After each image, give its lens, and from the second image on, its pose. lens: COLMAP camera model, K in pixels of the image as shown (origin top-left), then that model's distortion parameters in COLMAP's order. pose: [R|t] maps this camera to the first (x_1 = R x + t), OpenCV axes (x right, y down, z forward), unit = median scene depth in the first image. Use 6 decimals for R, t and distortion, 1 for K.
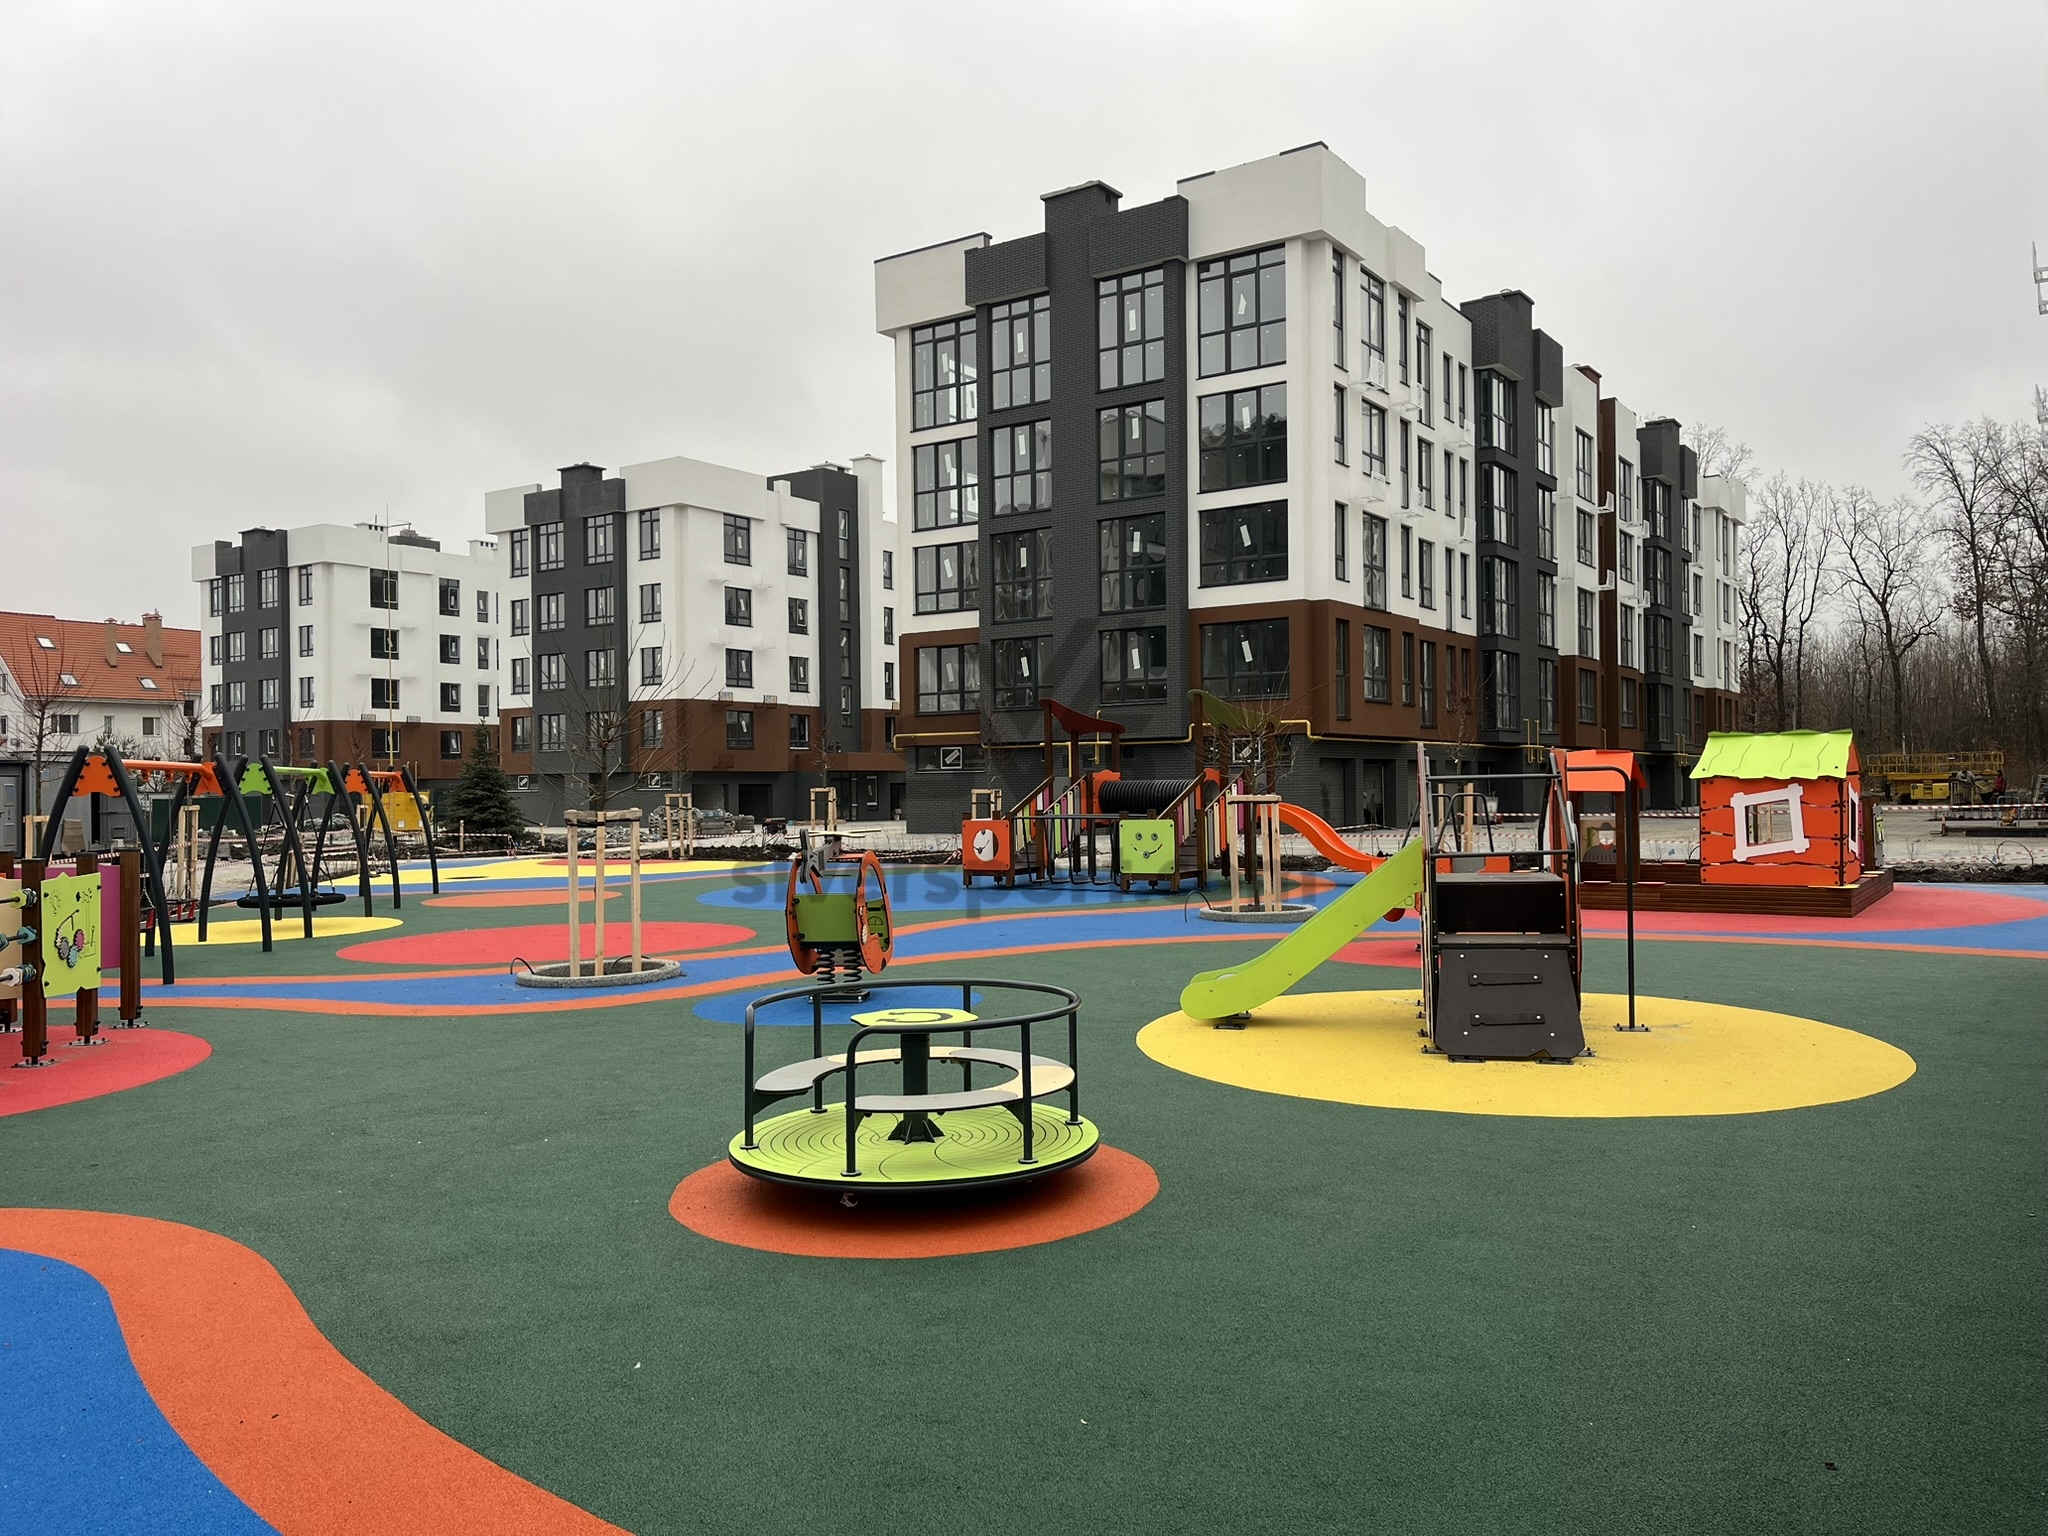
lens RADIAL K [[1593.9, 0, 1025.7], [0, 1593.9, 765.6], [0, 0, 1]] dist [0.028547, -0.047566]
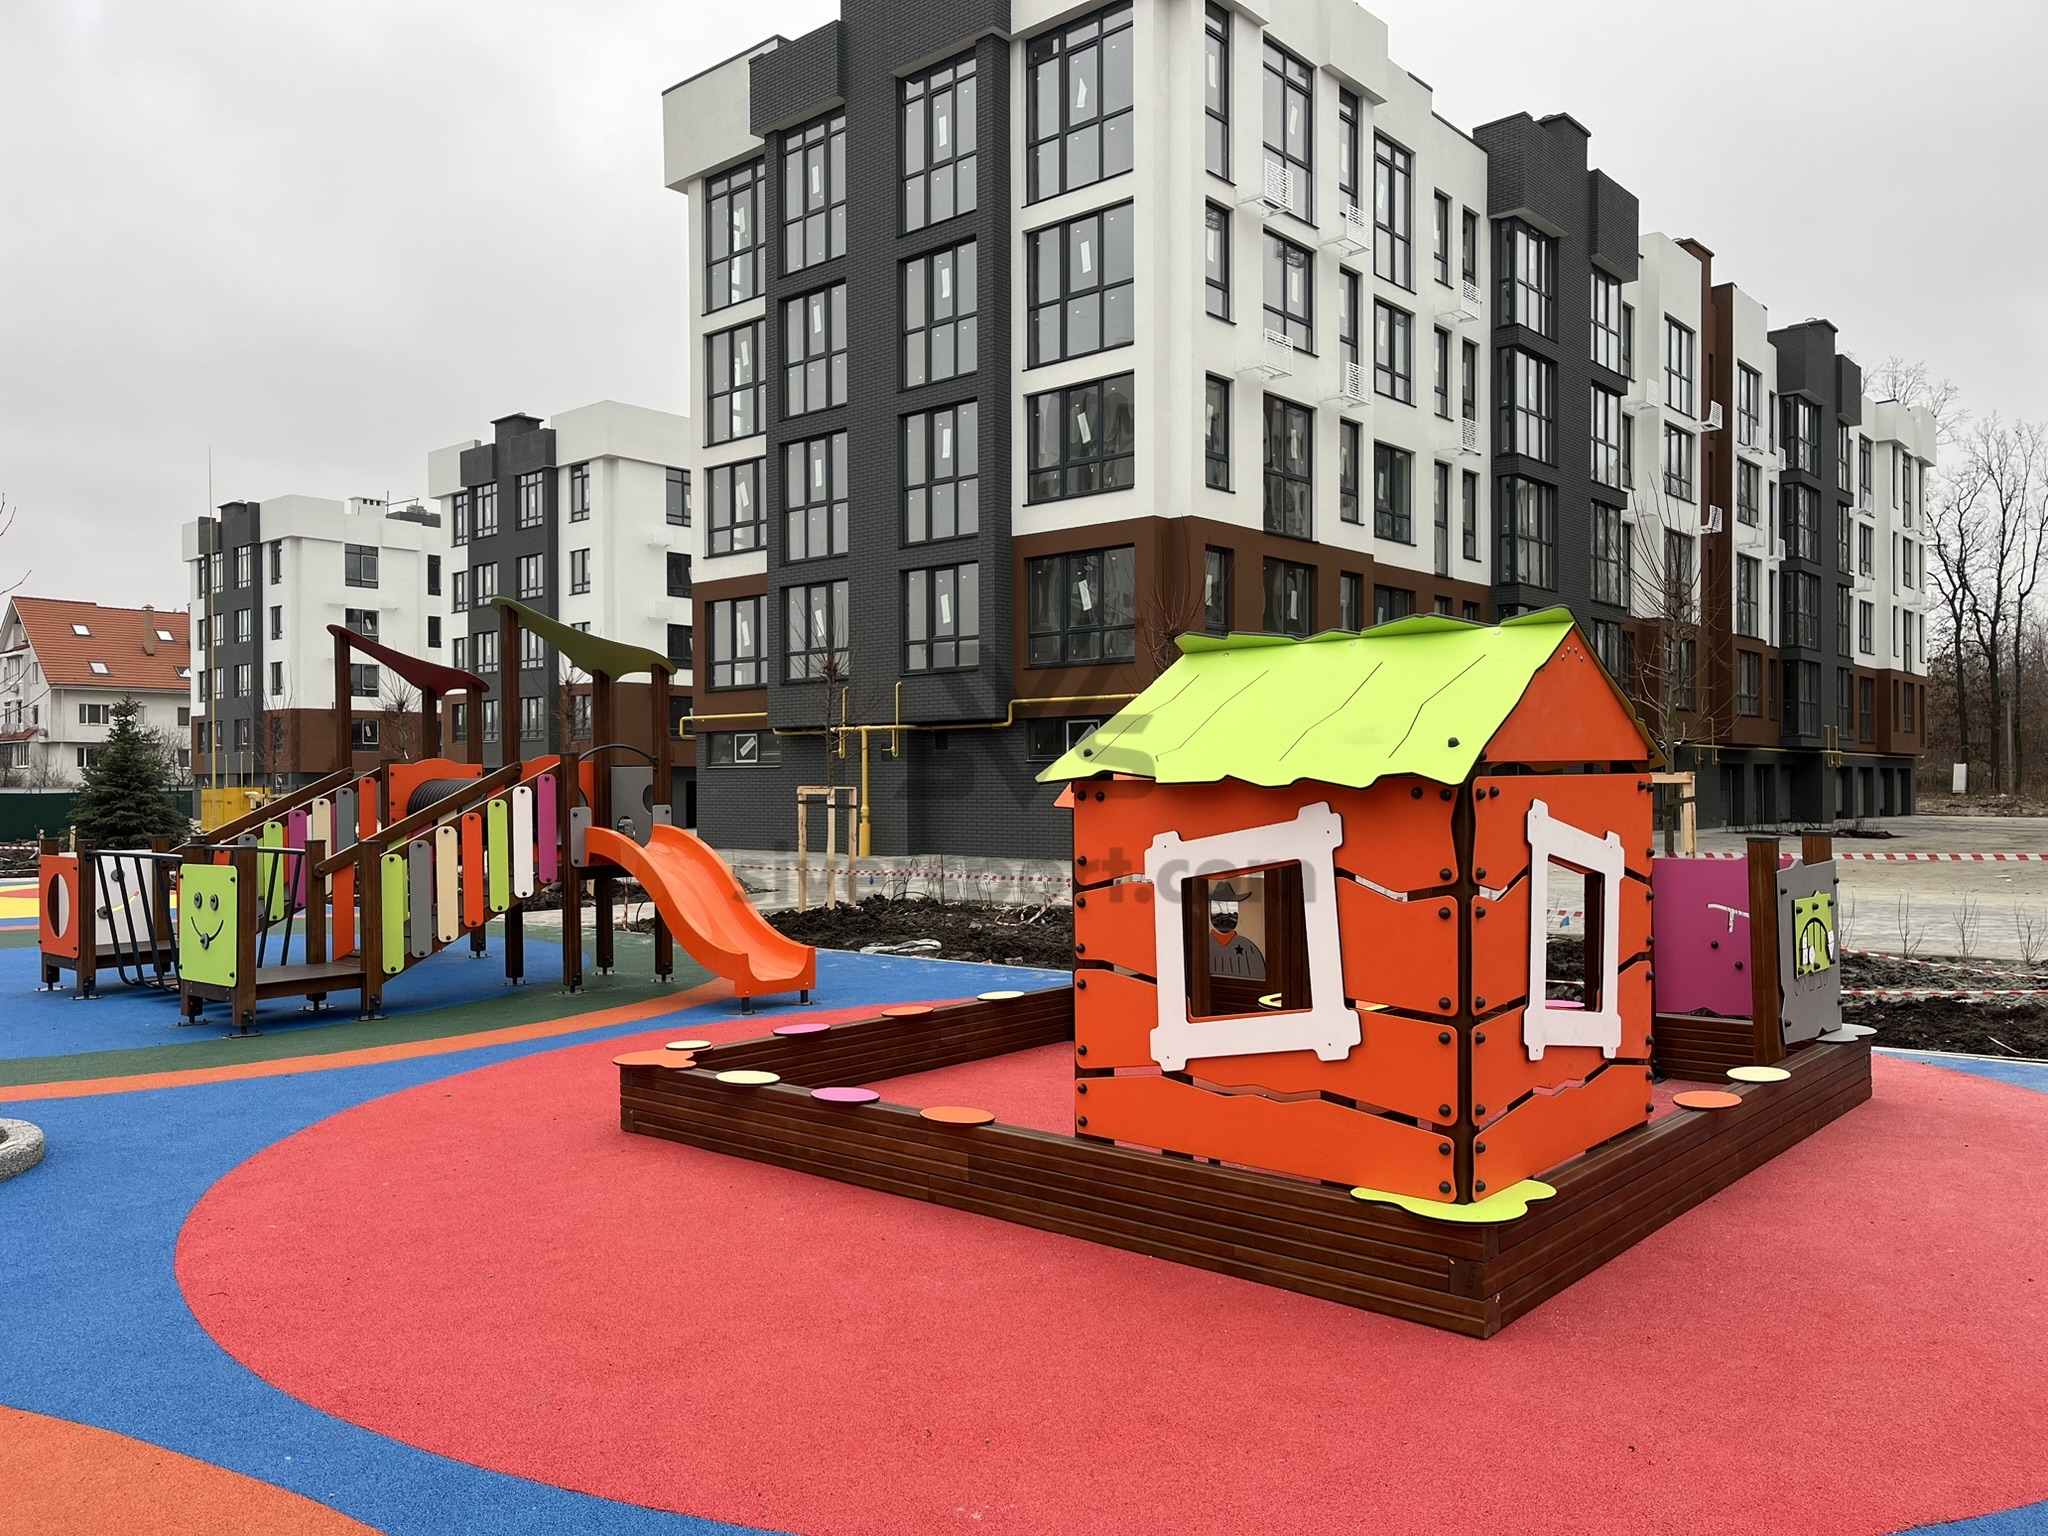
lens RADIAL K [[1593.9, 0, 1012.5], [0, 1593.9, 783.5], [0, 0, 1]] dist [0.028547, -0.047566]
pose [[0.992045, 0.007302, -0.125671, 0.159515], [-0.005785, 0.999906, 0.012429, 0.001717], [0.125749, -0.011603, 0.991994, 0.249486]]
